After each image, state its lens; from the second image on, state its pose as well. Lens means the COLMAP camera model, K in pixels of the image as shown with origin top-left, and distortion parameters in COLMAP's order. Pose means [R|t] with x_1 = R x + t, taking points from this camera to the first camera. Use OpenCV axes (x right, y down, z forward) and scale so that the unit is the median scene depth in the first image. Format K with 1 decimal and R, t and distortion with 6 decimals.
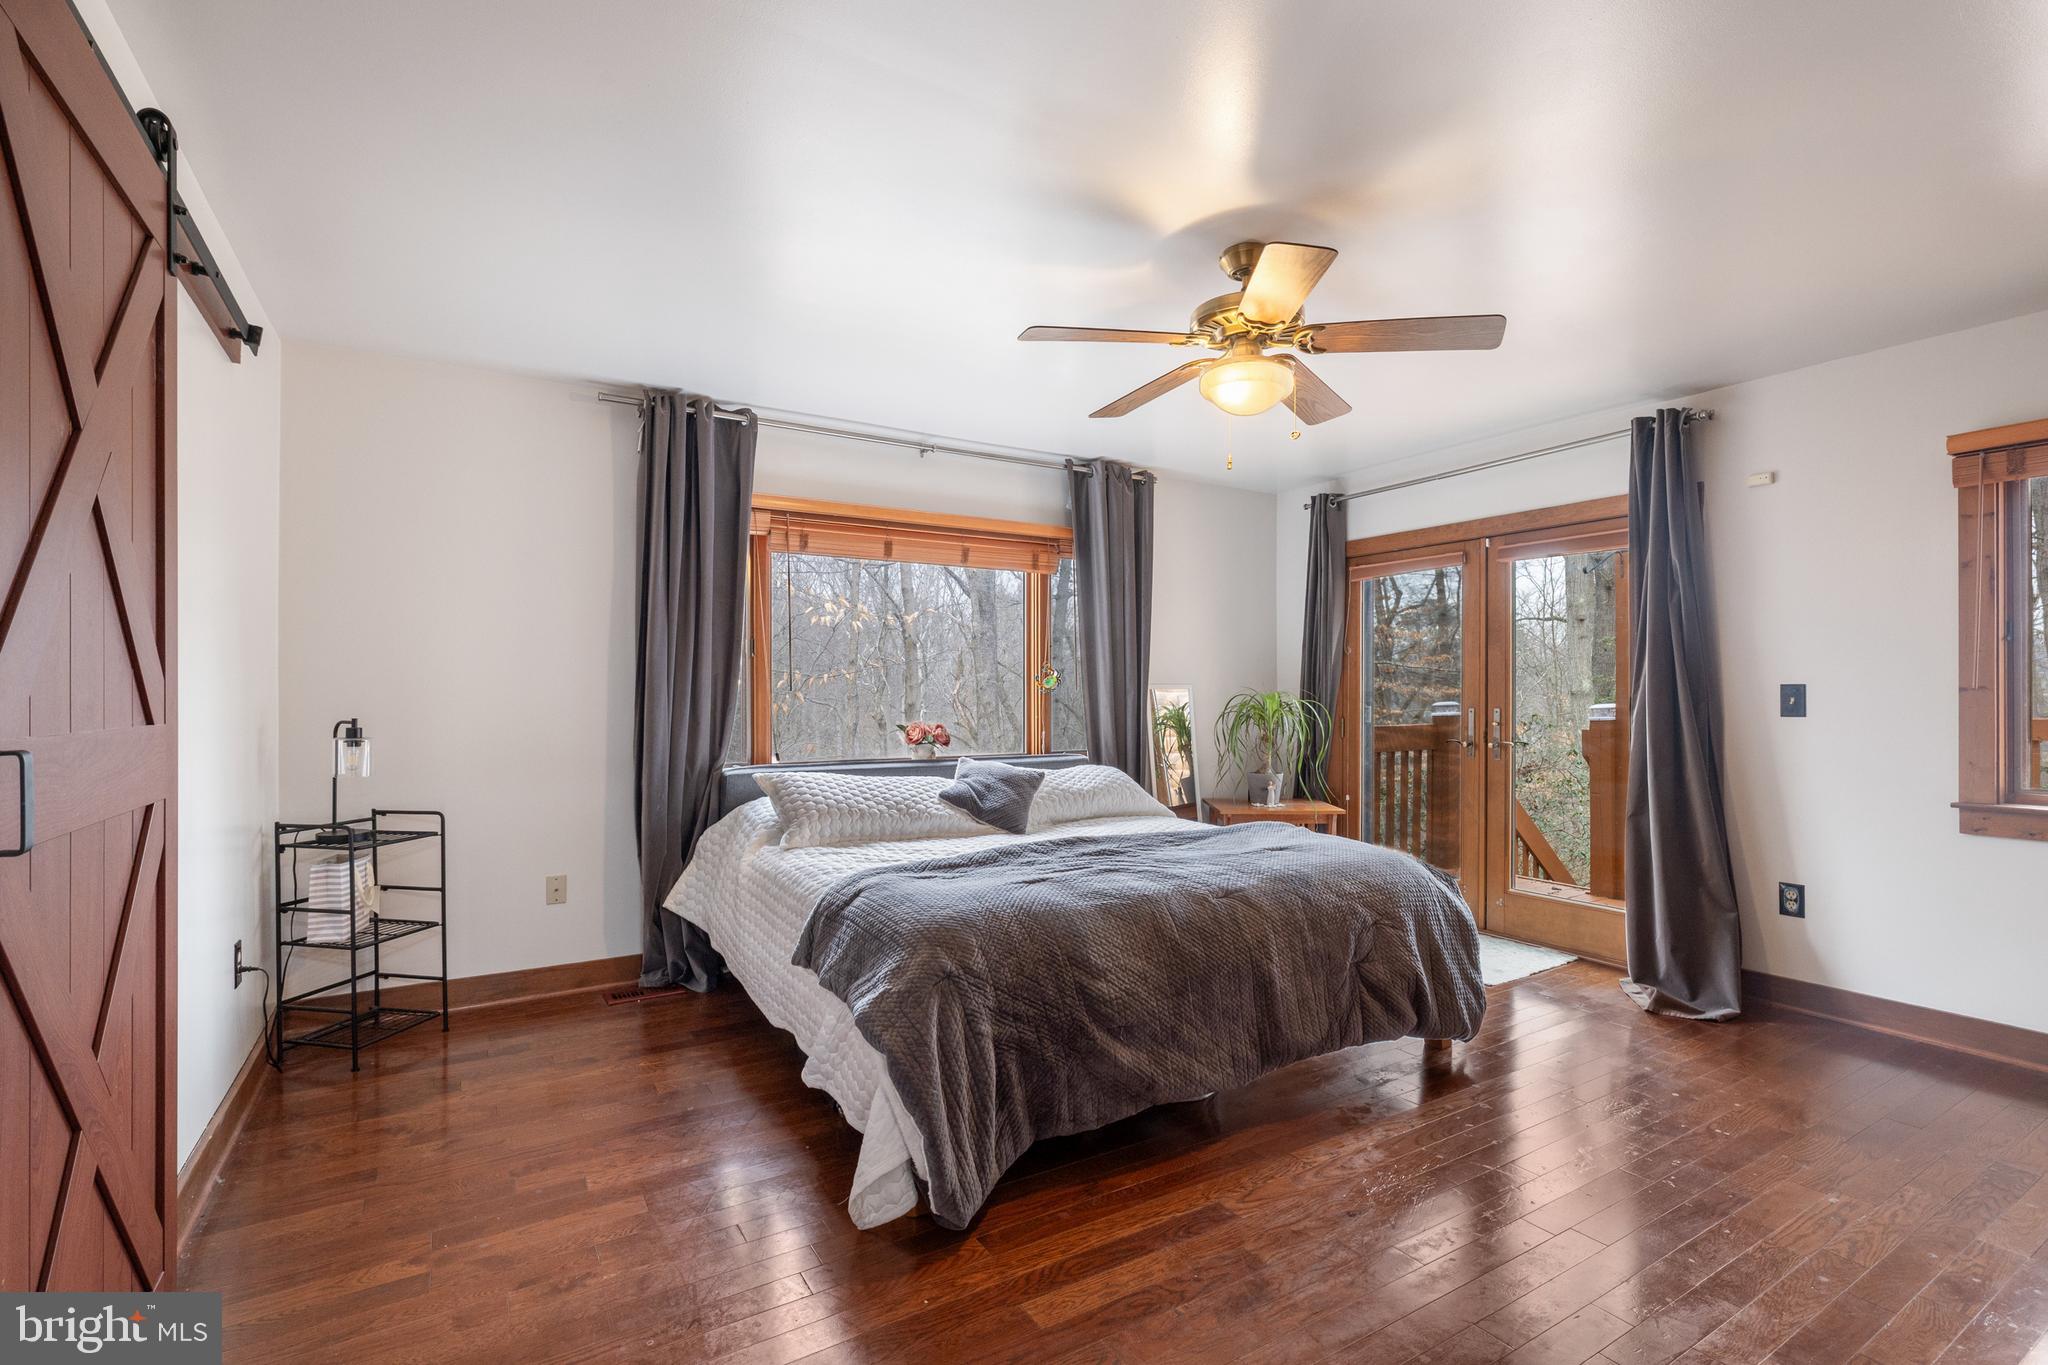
lens RADIAL K [[939.1, 0, 1027.7], [0, 939.1, 687.7], [0, 0, 1]] dist [0.023197, 0.000086]
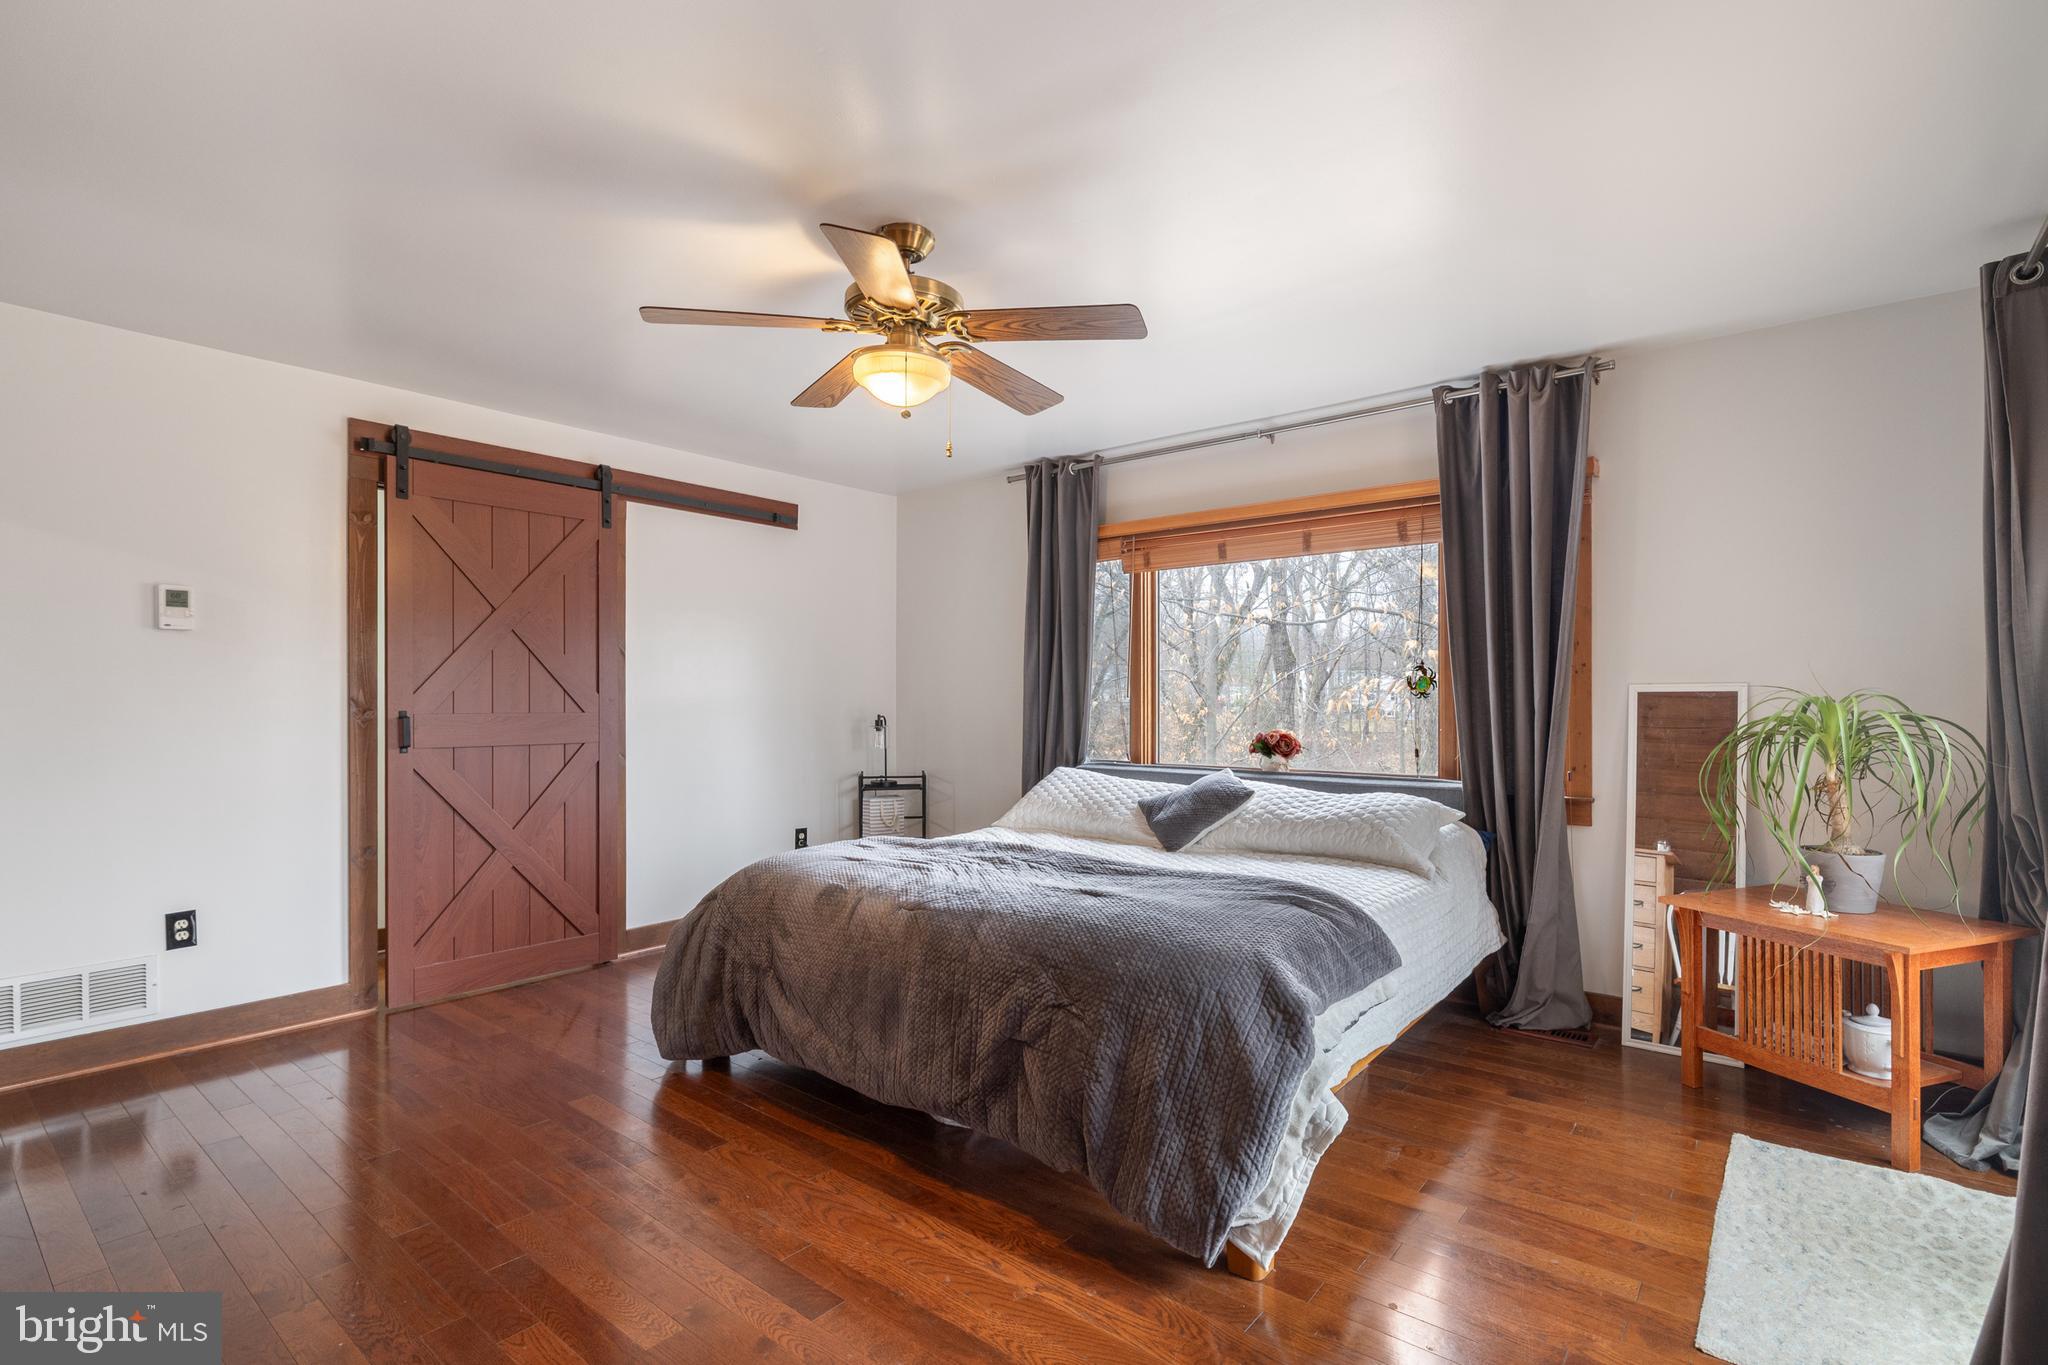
lens RADIAL K [[939.1, 0, 1026.1], [0, 939.1, 681.0], [0, 0, 1]] dist [0.023197, 0.000086]
pose [[0.328960, -0.006863, -0.944319, 0.750323], [0.004062, 0.999975, -0.005853, -0.006396], [0.944335, -0.001911, 0.328980, 0.510037]]
